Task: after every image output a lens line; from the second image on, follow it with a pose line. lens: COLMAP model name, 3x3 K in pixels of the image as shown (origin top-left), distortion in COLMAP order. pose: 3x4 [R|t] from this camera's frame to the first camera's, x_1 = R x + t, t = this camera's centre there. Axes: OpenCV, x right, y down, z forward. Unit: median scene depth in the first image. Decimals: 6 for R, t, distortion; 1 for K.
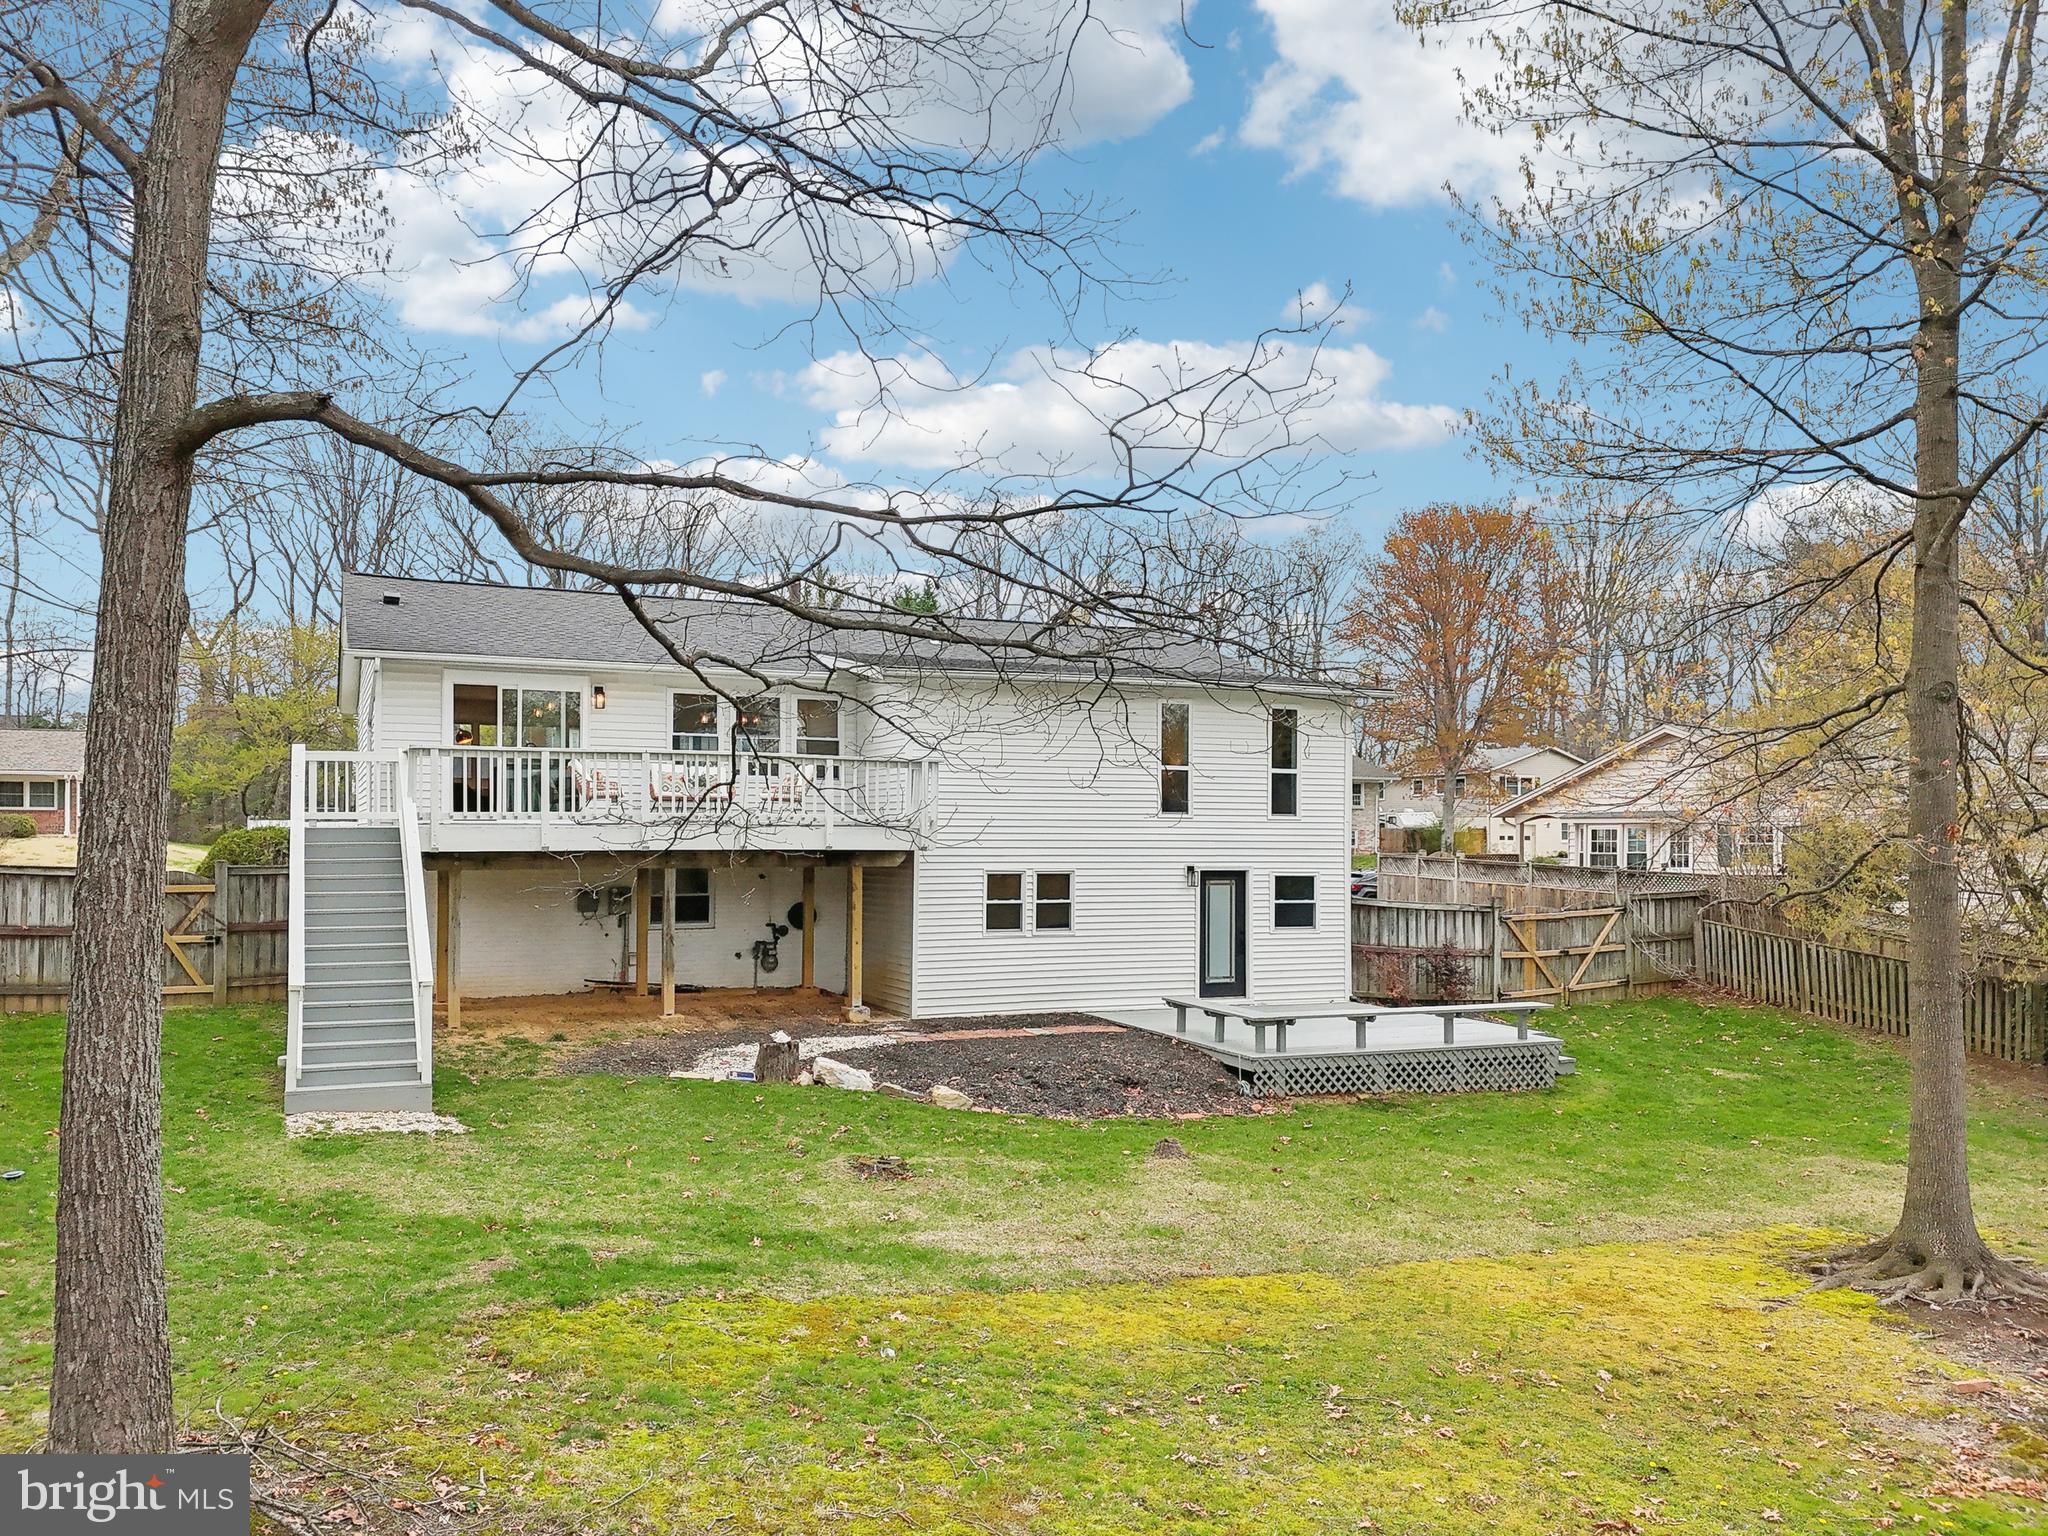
lens RADIAL K [[1589.7, 0, 1028.7], [0, 1589.7, 822.7], [0, 0, 1]] dist [0.090255, -0.126779]
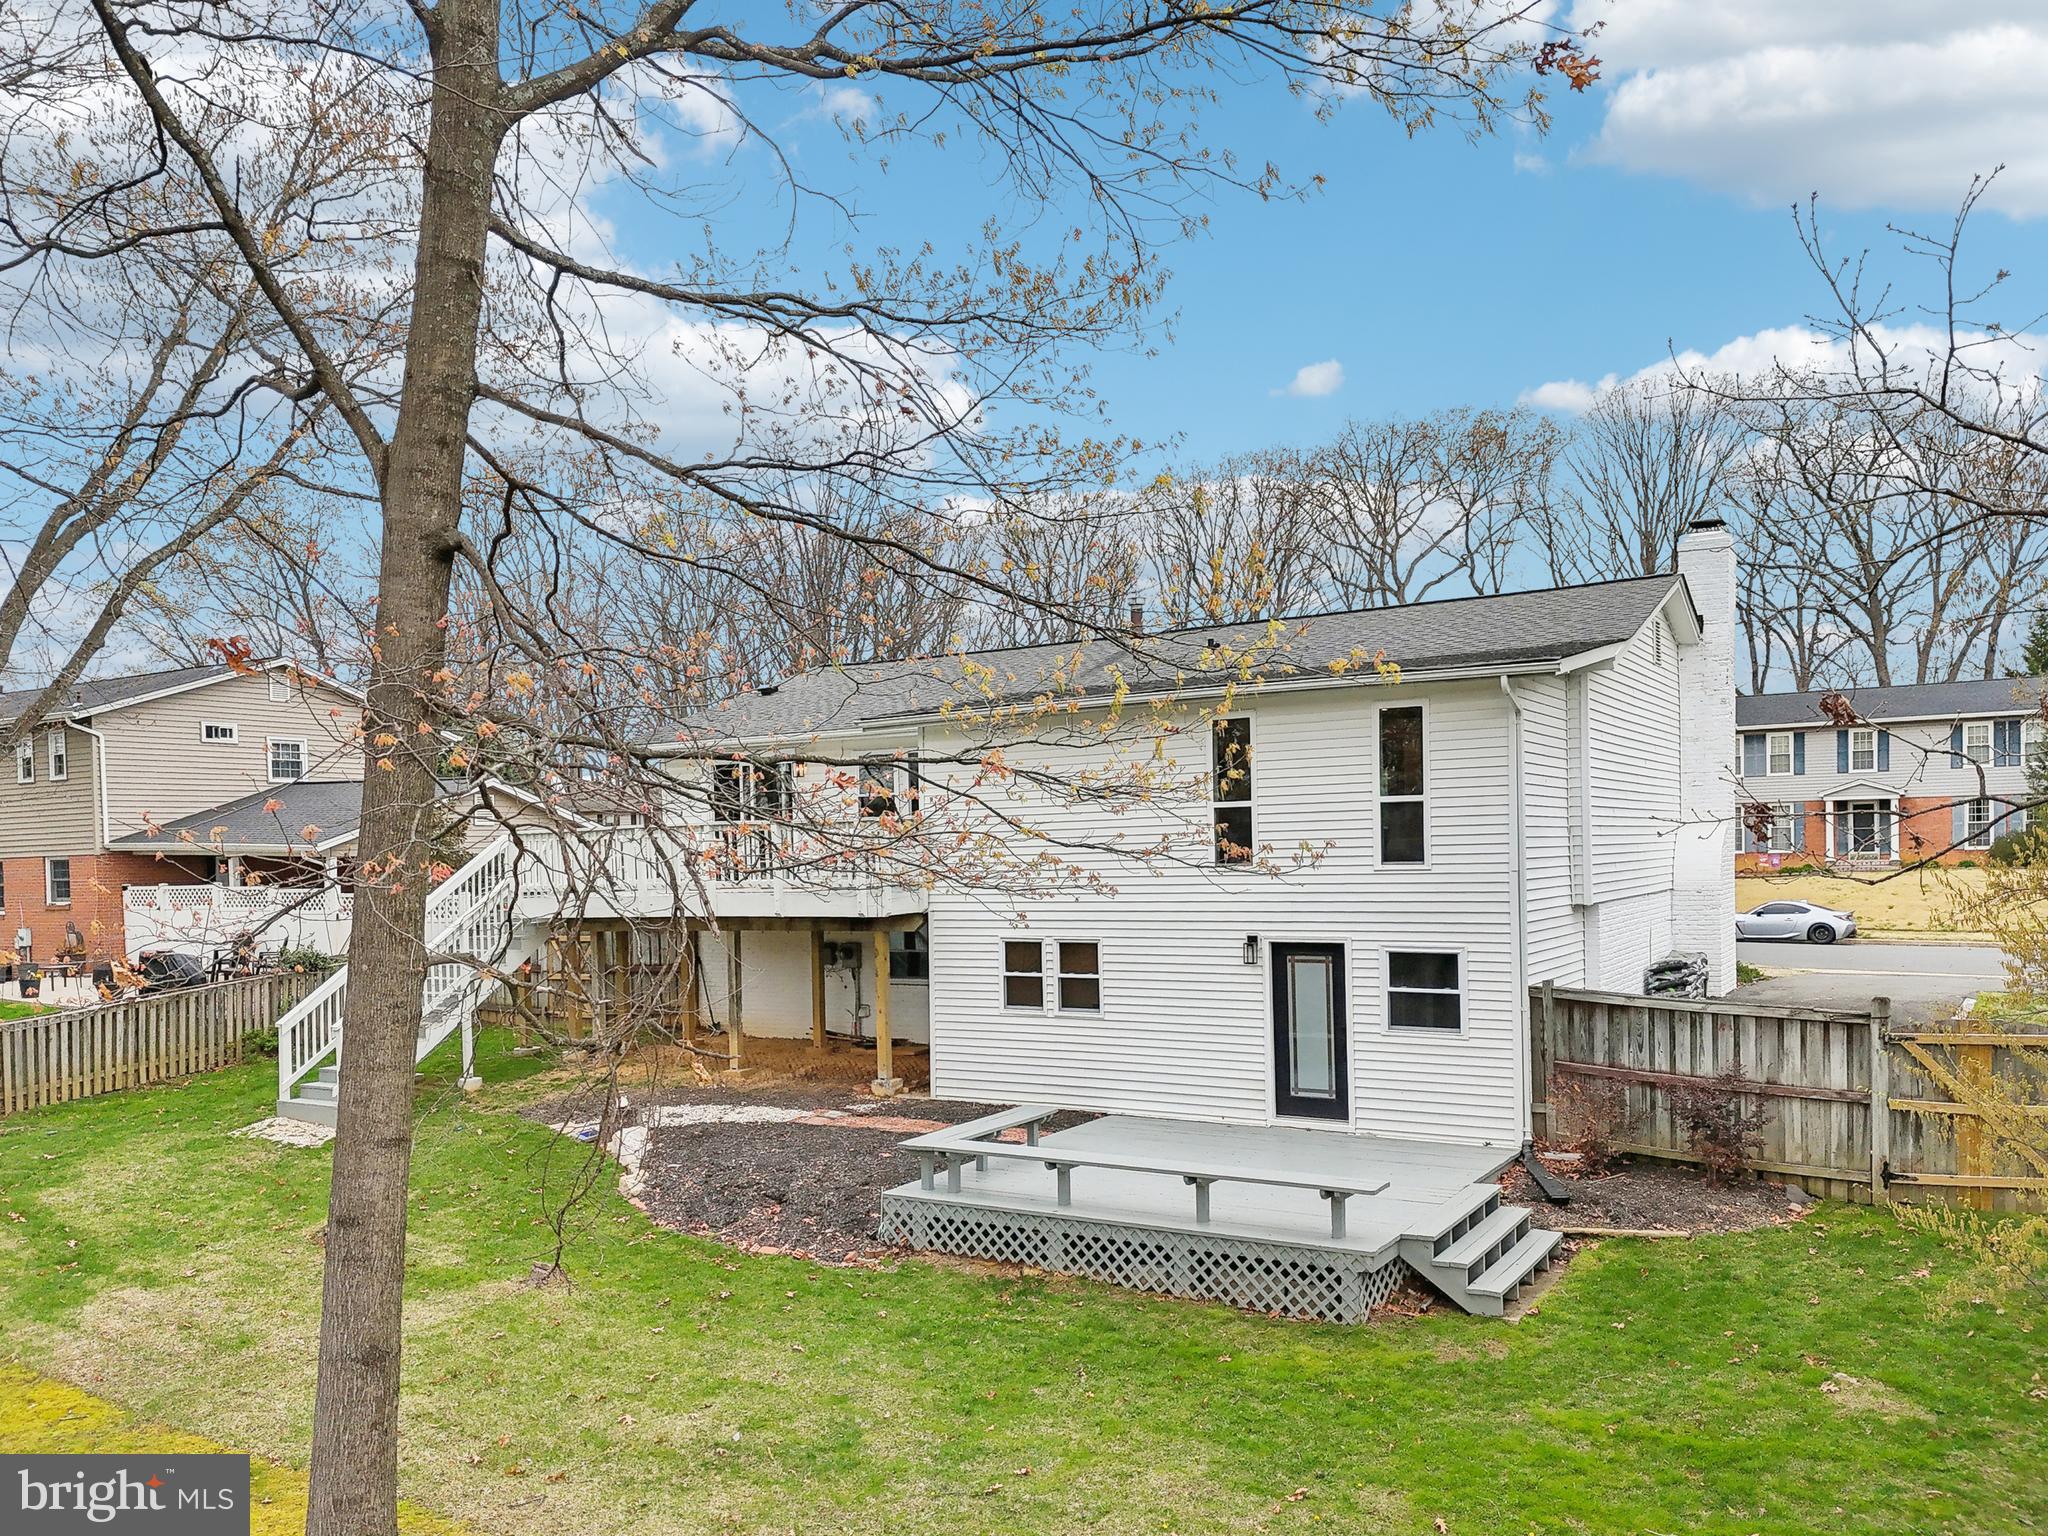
lens RADIAL K [[1626.4, 0, 1018.7], [0, 1626.4, 855.7], [0, 0, 1]] dist [0.081259, -0.089790]
pose [[0.548033, -0.015825, -0.836307, 0.730862], [0.030453, 0.999536, 0.001042, -0.015331], [0.835902, -0.026039, 0.548261, 0.530041]]
